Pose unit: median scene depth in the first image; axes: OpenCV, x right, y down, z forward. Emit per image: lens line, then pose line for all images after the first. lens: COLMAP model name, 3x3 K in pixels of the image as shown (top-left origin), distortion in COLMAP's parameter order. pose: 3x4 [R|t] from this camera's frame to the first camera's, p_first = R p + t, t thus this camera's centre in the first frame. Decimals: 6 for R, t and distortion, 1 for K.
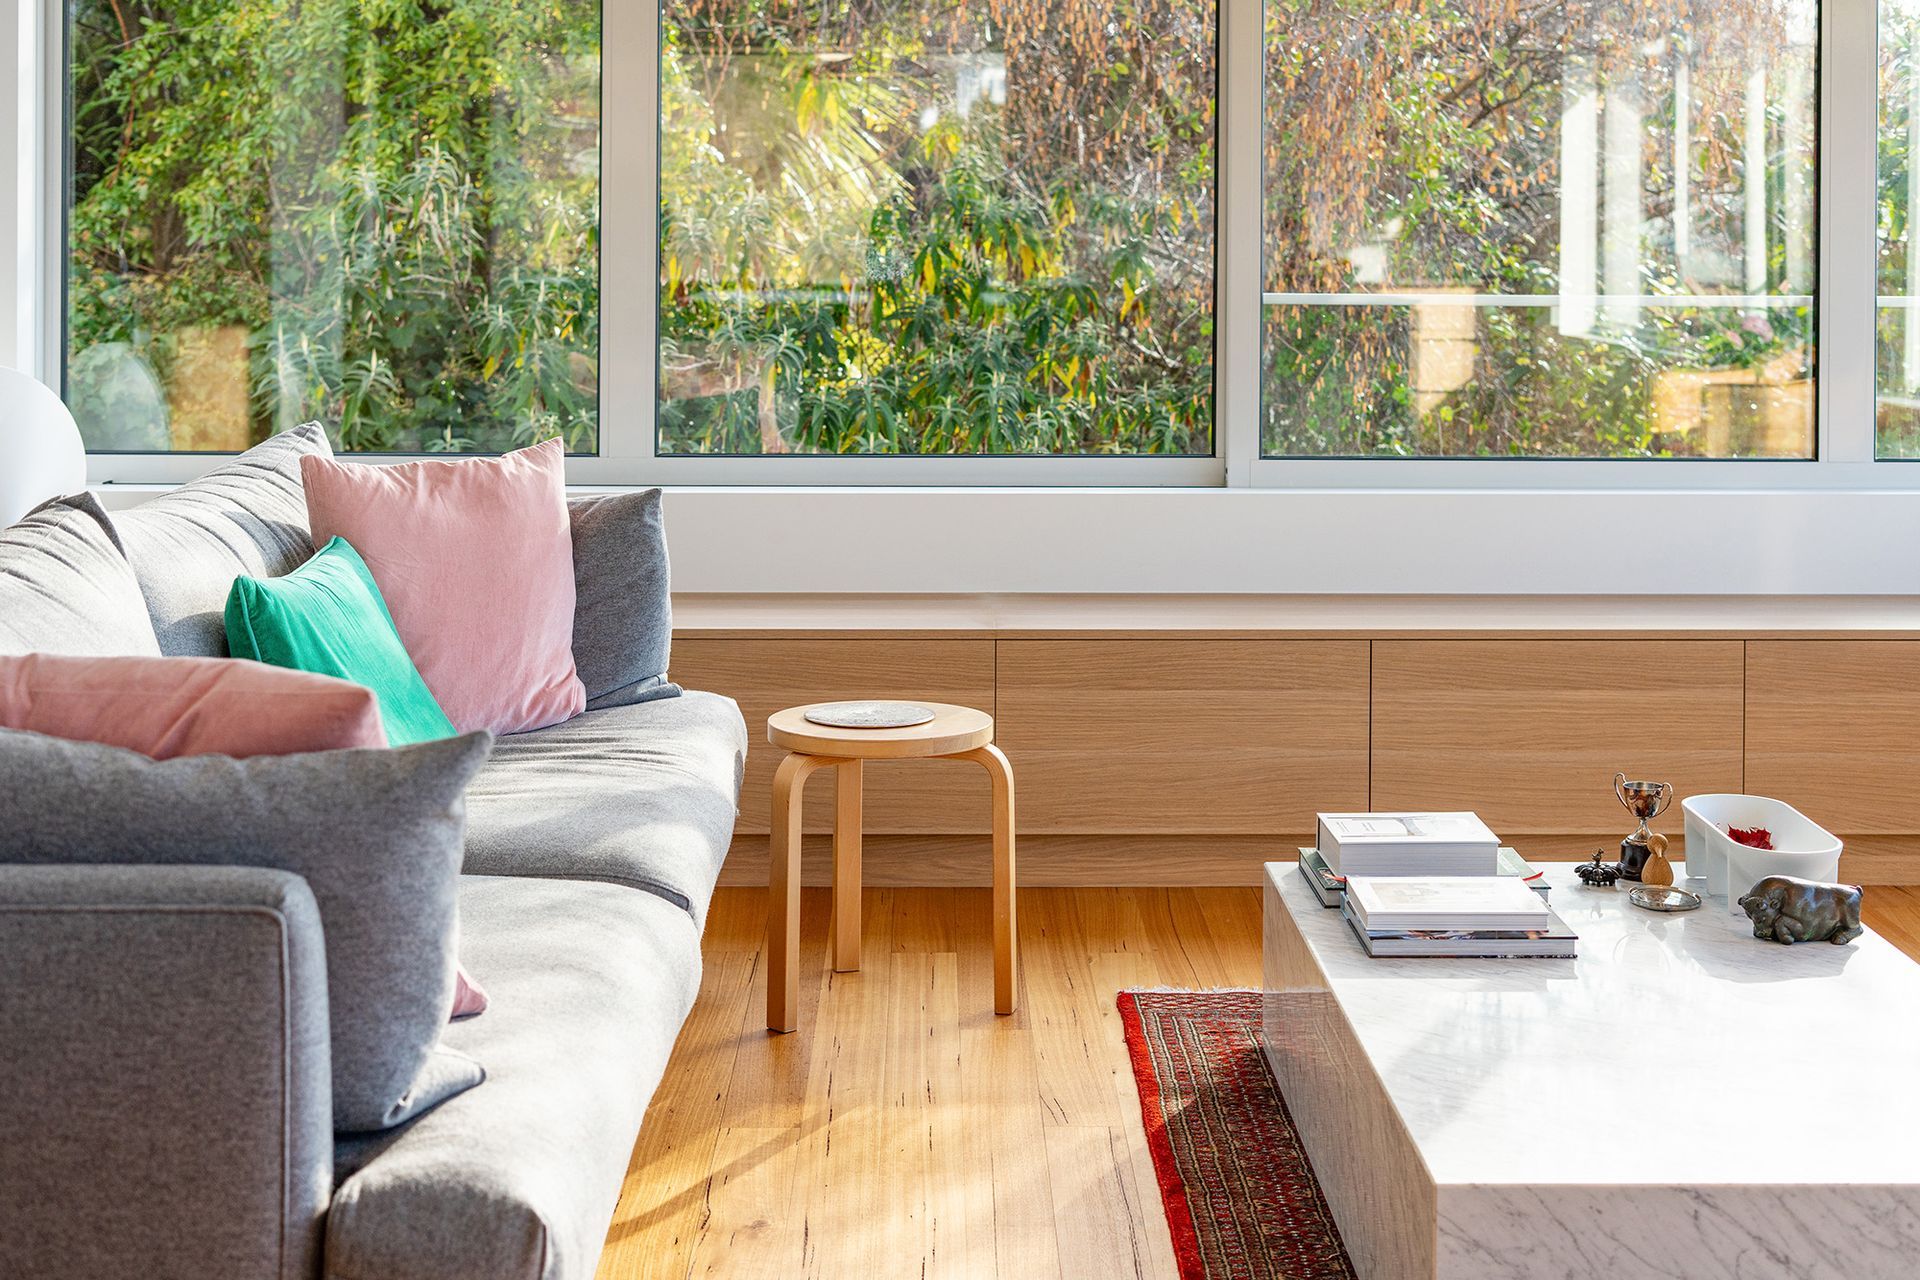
lens RADIAL K [[2774.6, 0, 960.0], [0, 2774.6, 640.0], [0, 0, 1]] dist [0.012484, 0.036746]
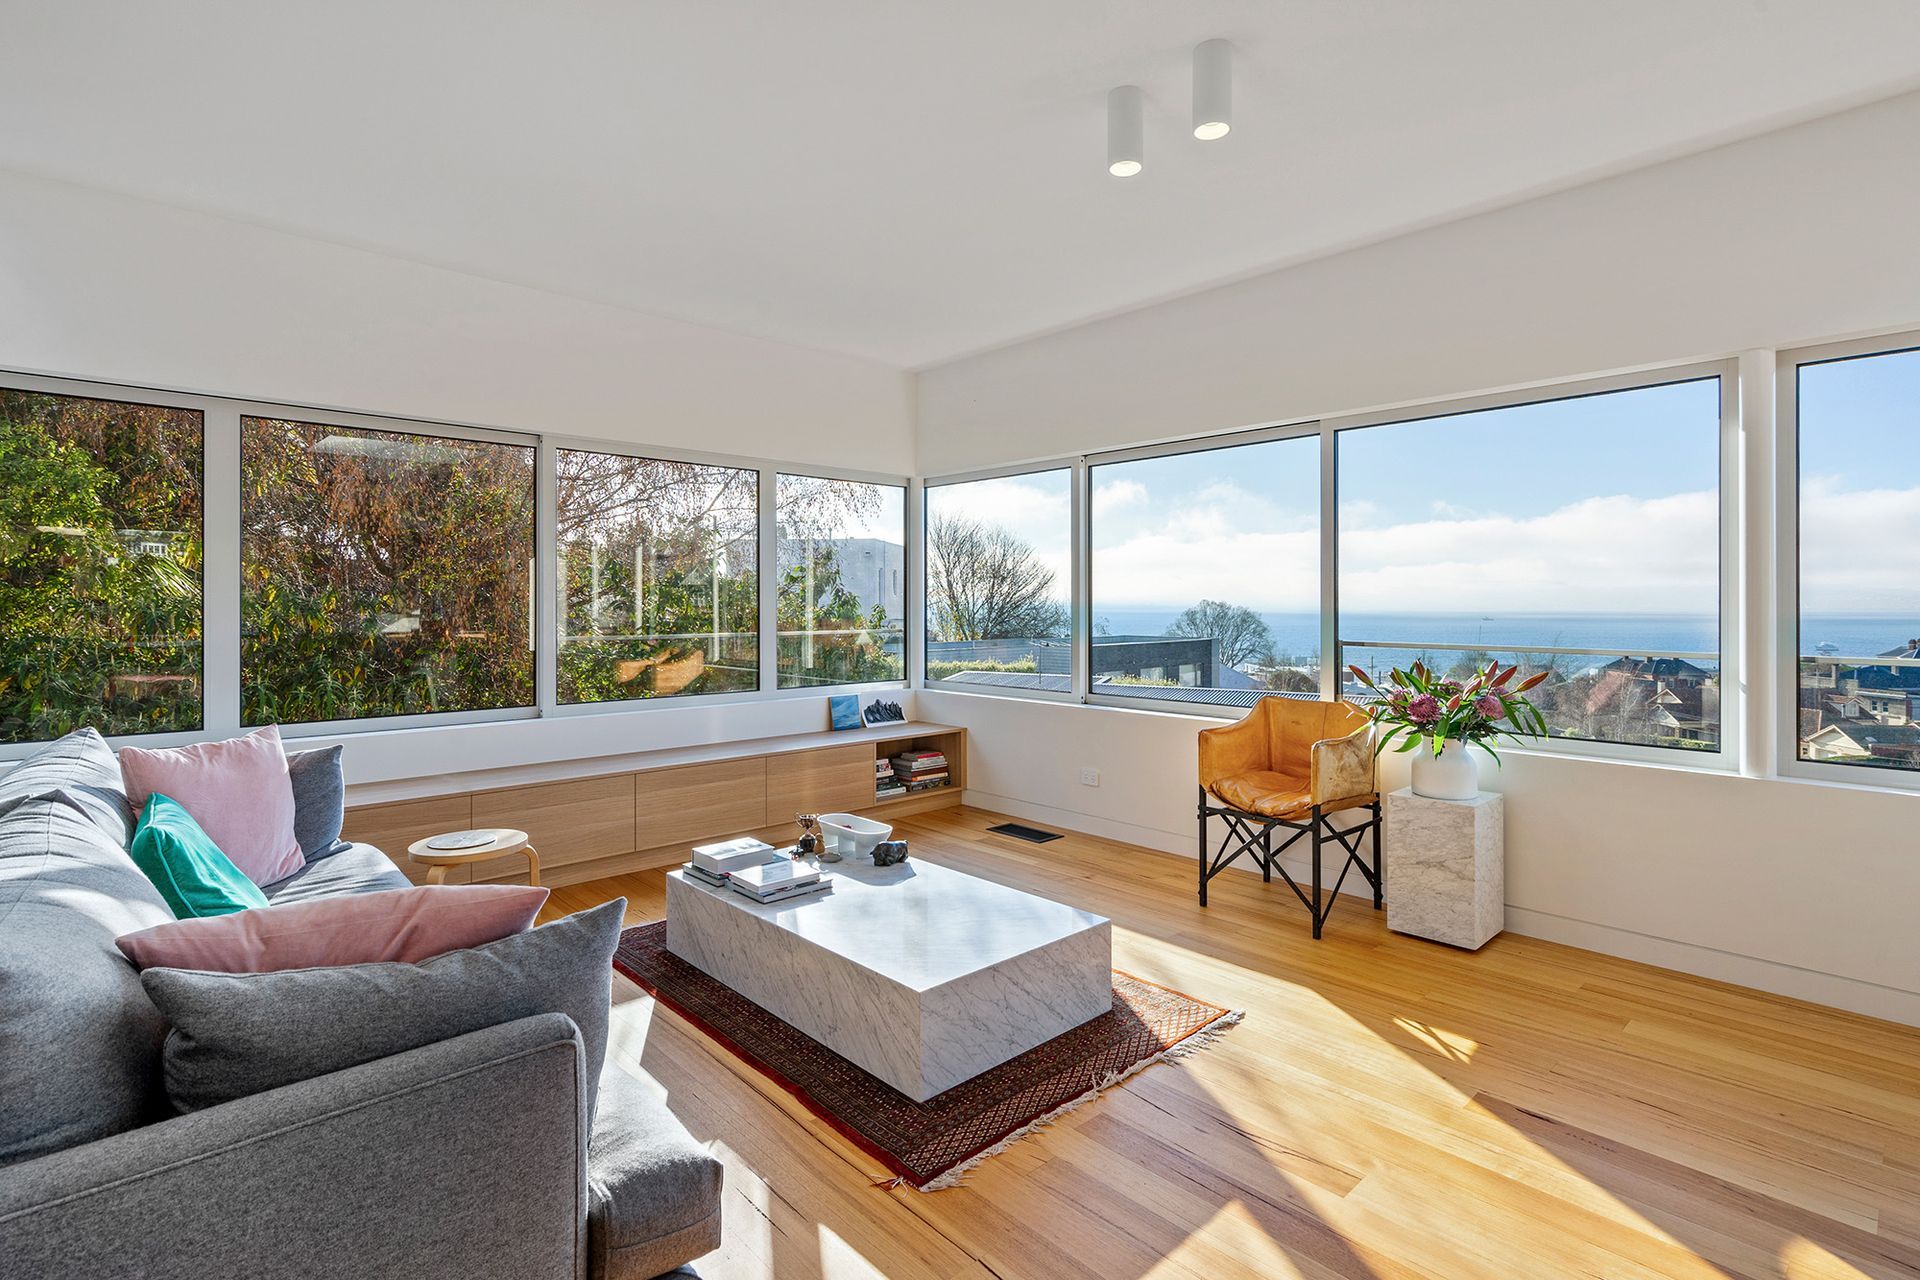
lens RADIAL K [[913.1, 0, 960.4], [0, 913.1, 699.7], [0, 0, 1]] dist [0.001003, 0.000244]
pose [[0.740184, -0.073661, 0.668358, -0.231591], [0.105004, 0.994449, -0.006688, -0.039095], [-0.664155, 0.075131, 0.743810, 0.246751]]
